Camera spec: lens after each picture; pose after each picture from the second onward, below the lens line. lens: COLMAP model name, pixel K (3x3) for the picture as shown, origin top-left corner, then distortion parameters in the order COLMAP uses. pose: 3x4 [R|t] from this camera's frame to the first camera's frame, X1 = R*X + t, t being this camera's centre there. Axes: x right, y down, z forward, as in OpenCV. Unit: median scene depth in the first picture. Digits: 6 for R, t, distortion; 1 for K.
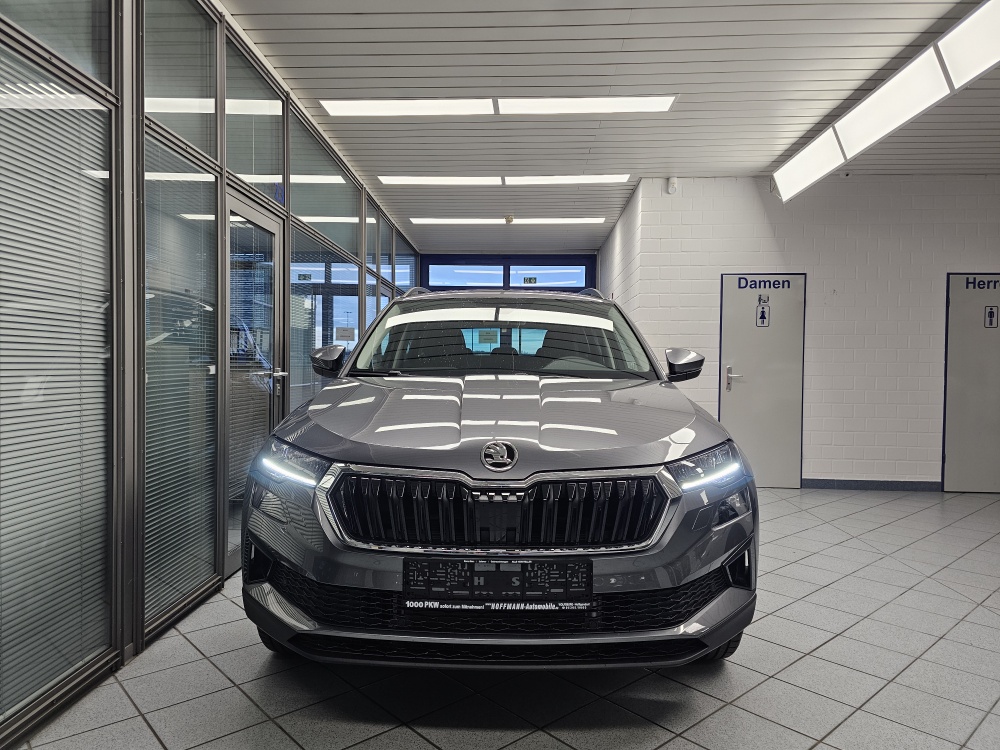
lens RADIAL K [[672.9, 0, 475.3], [0, 672.9, 372.9], [0, 0, 1]] dist [0.040012, -0.097301]
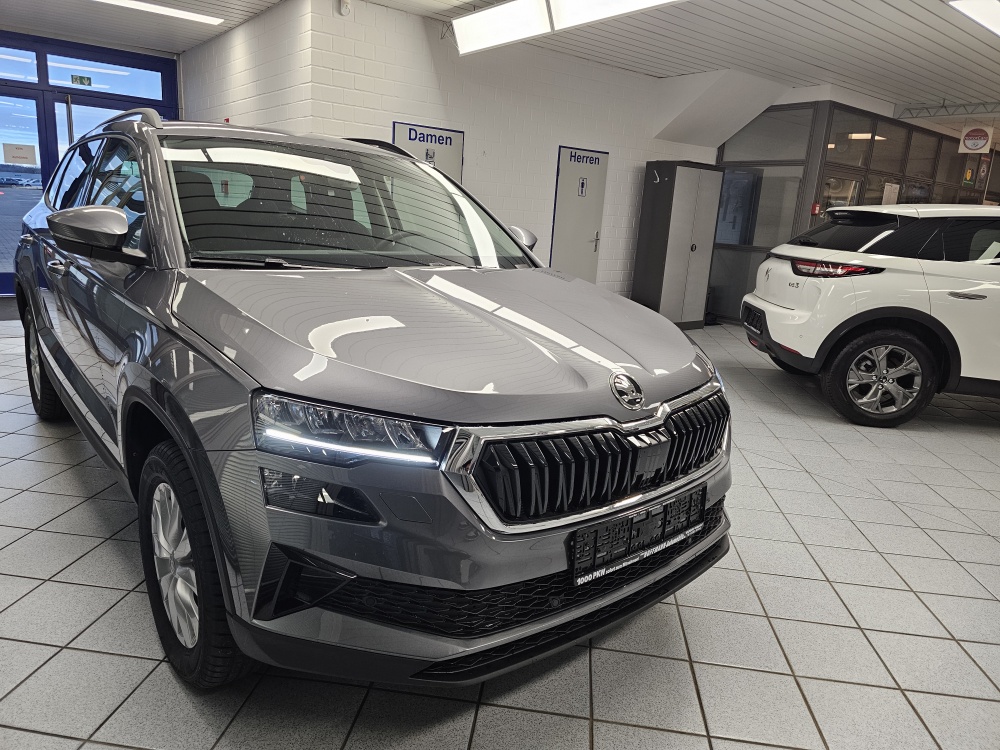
lens RADIAL K [[670.4, 0, 500.0], [0, 670.4, 375.0], [0, 0, 1]] dist [0.038760, -0.046622]
pose [[0.740131, -0.118304, 0.661974, -0.196262], [-0.049994, 0.971999, 0.229607, -0.025133], [-0.670601, -0.203034, 0.713492, 0.151050]]
